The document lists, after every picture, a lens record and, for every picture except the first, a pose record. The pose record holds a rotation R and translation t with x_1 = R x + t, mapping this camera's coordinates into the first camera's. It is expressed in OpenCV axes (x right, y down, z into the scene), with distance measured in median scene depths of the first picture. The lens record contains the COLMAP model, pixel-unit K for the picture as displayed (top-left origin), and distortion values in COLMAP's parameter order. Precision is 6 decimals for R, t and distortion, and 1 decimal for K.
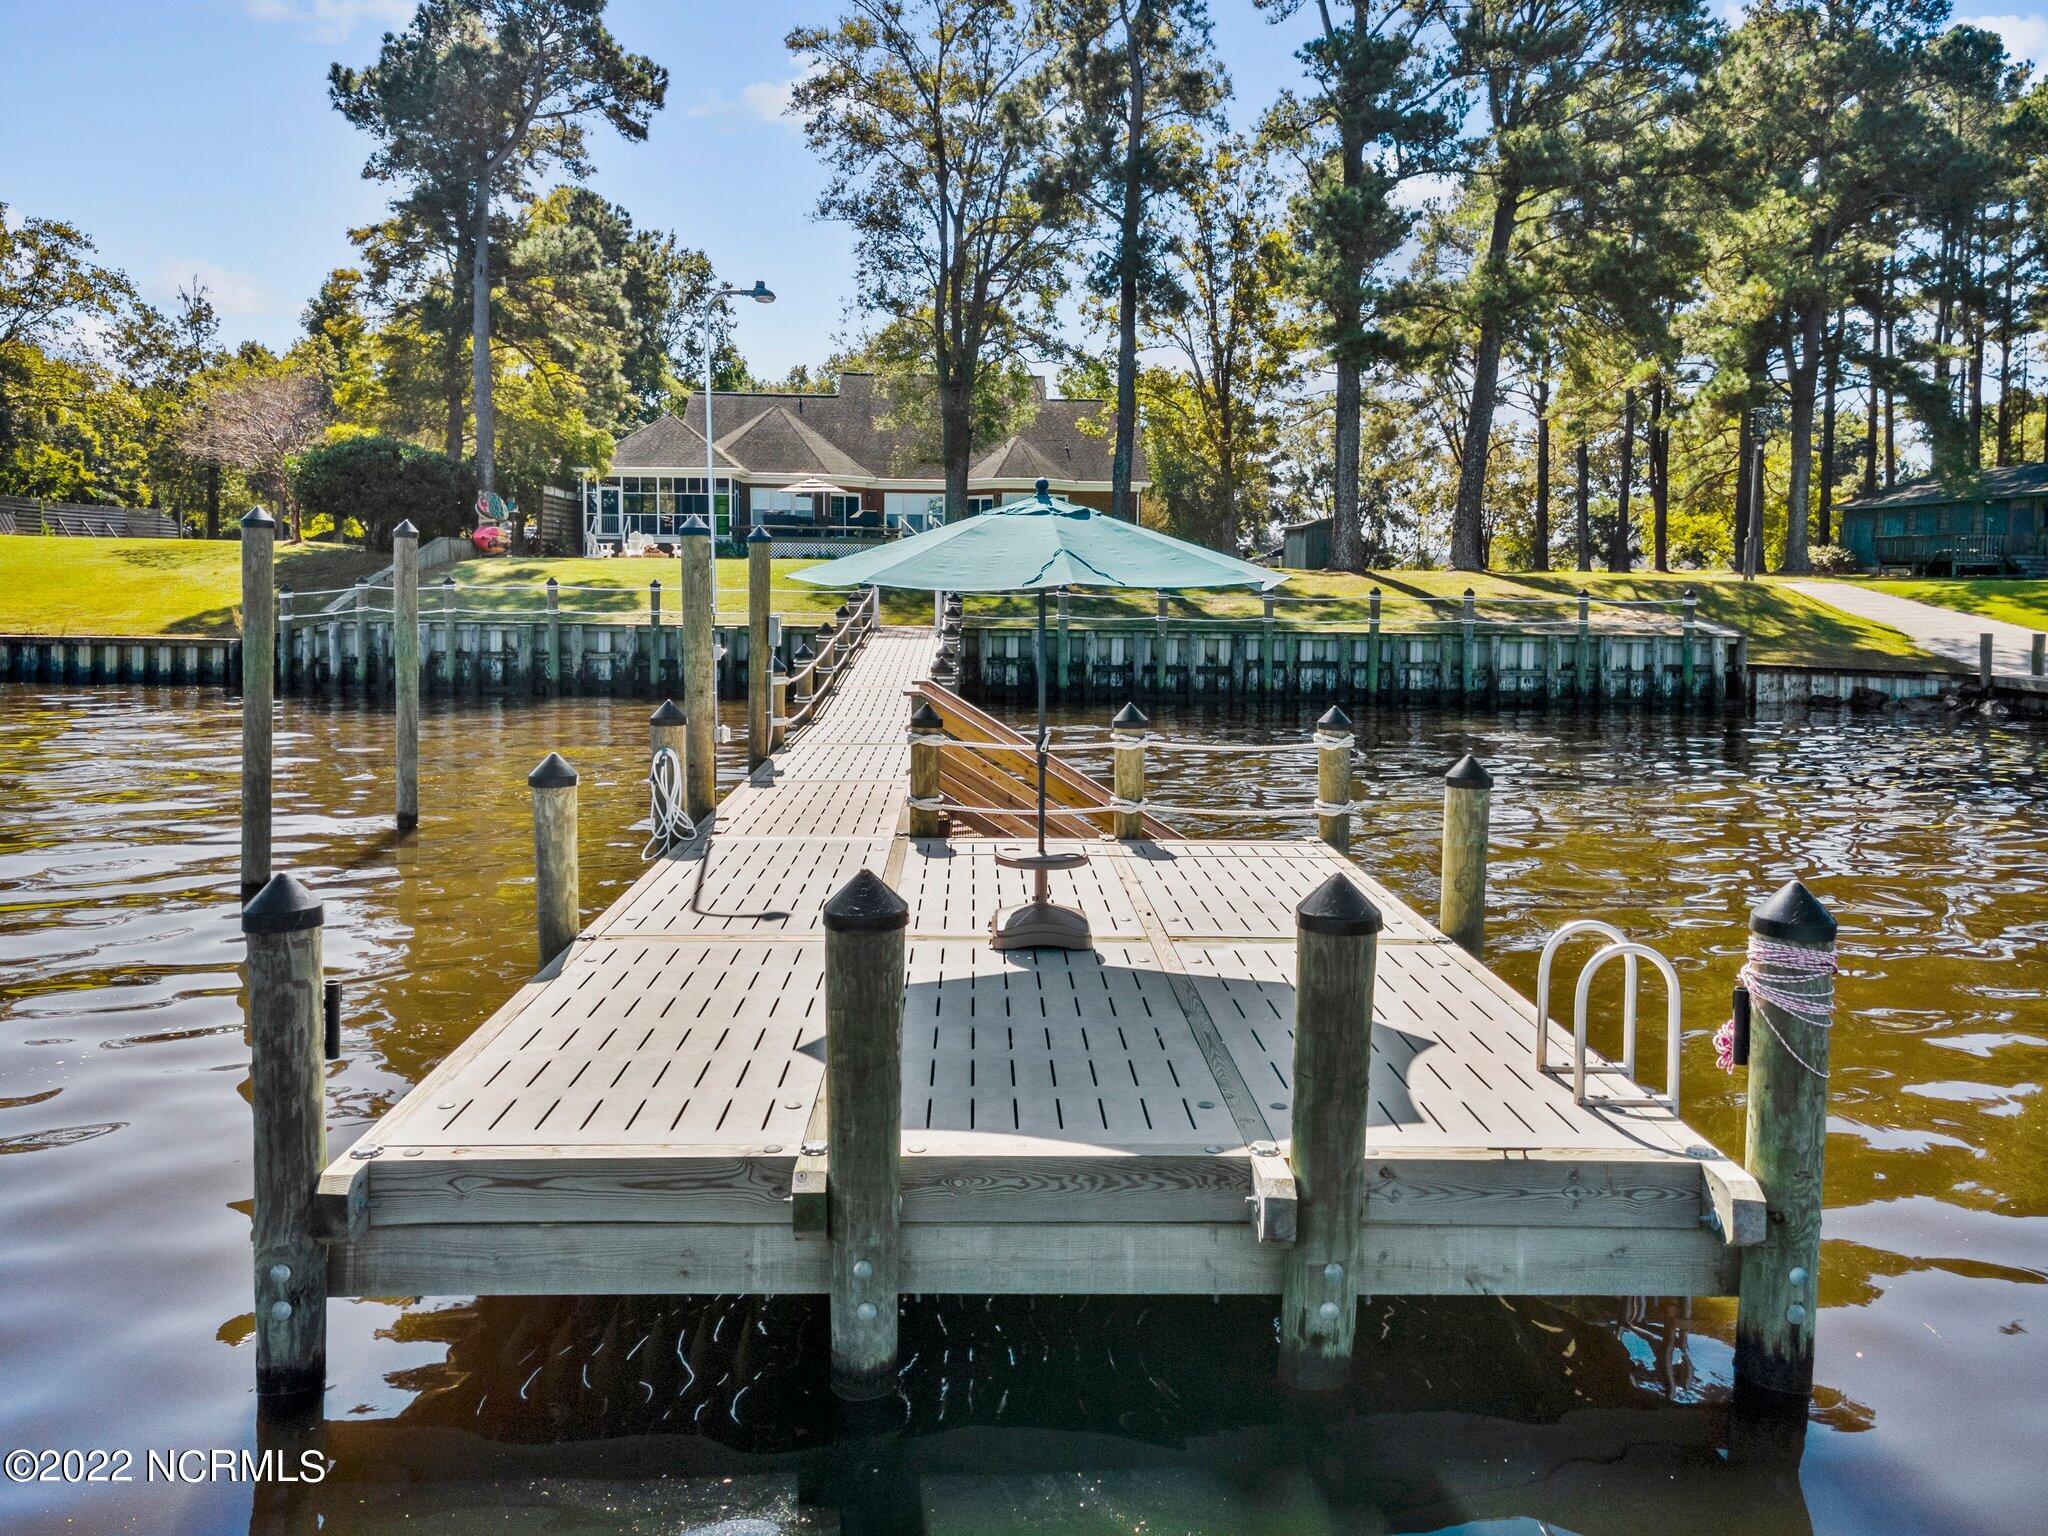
lens RADIAL K [[1494.5, 0, 1022.1], [0, 1494.5, 748.1], [0, 0, 1]] dist [0.042313, 0.002483]
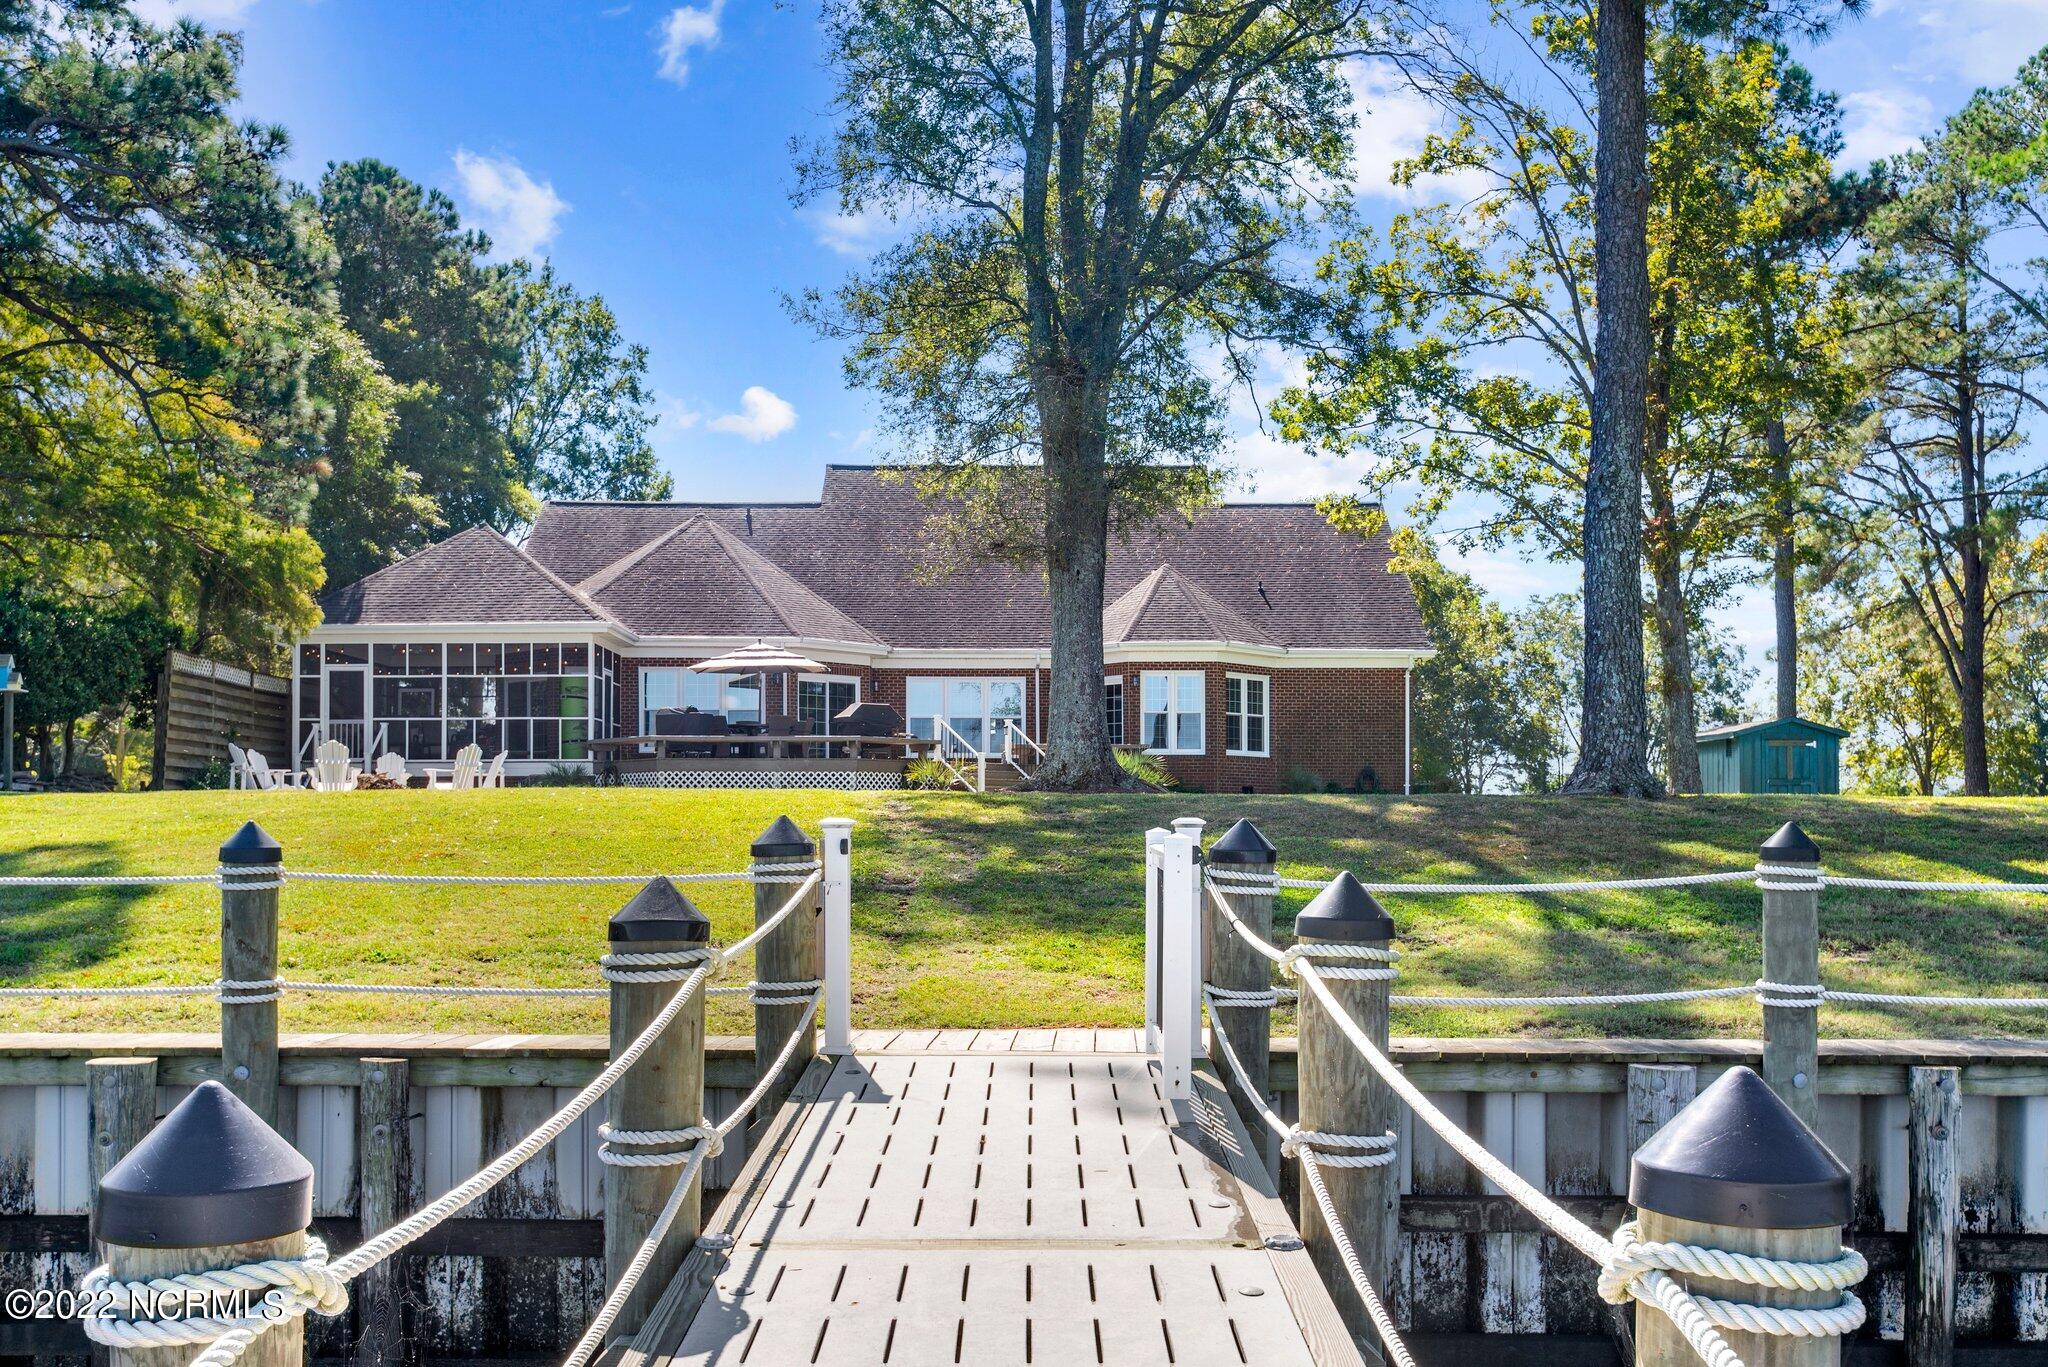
lens RADIAL K [[2092.0, 0, 1024.0], [0, 2092.0, 683.5], [0, 0, 1]] dist [-0.003538, -0.002663]
pose [[0.999192, -0.018748, -0.035543, -0.032915], [0.011667, 0.981743, -0.189854, -0.039475], [0.038453, 0.189286, 0.981169, 0.375008]]
